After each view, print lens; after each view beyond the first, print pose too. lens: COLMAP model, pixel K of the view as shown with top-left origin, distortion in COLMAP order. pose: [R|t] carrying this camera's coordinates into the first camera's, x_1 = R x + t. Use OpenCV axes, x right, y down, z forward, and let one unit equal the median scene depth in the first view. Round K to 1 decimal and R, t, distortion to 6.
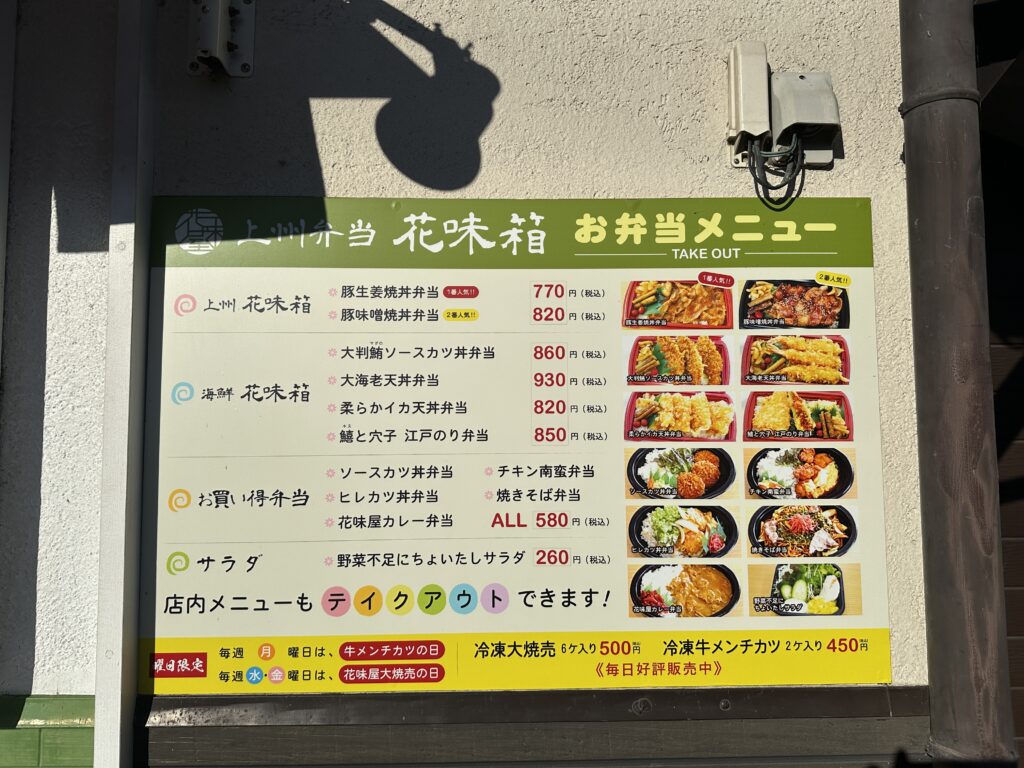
lens RADIAL K [[703.0, 0, 512.0], [0, 703.0, 384.0], [0, 0, 1]] dist [0.069907, -0.090314]
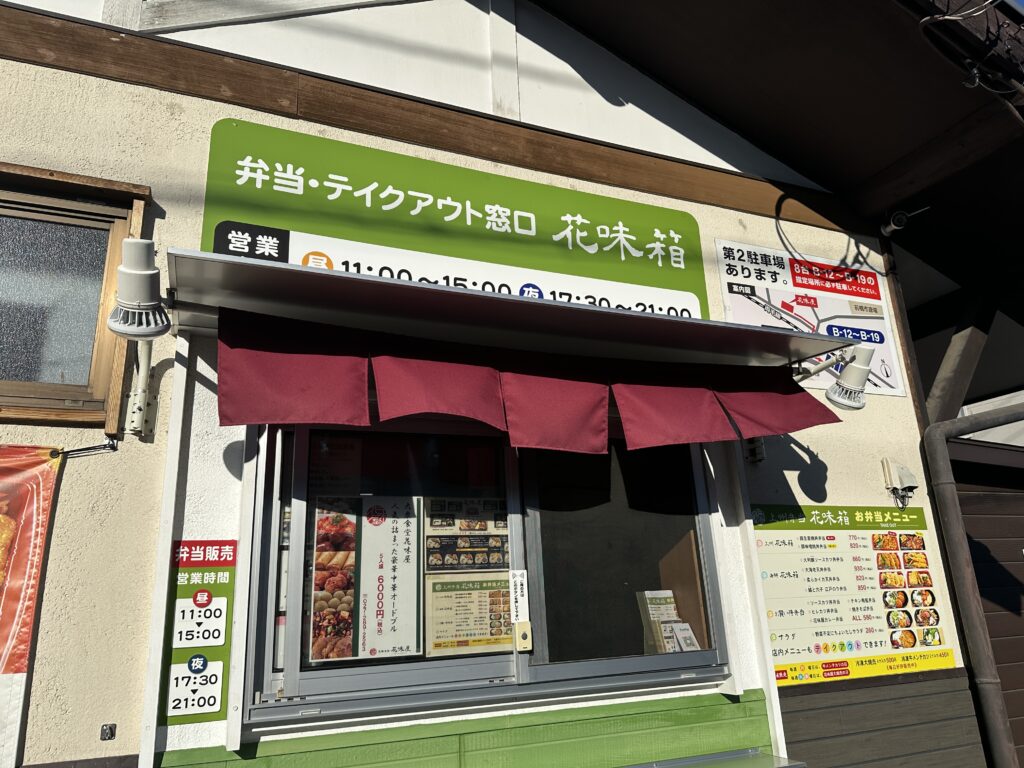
lens RADIAL K [[703.0, 0, 512.0], [0, 703.0, 384.0], [0, 0, 1]] dist [0.069907, -0.090314]
pose [[0.931644, 0.074030, 0.355750, -2.460152], [0.007153, 0.975101, -0.221646, -0.110814], [-0.363301, 0.209040, 0.907918, -1.380780]]
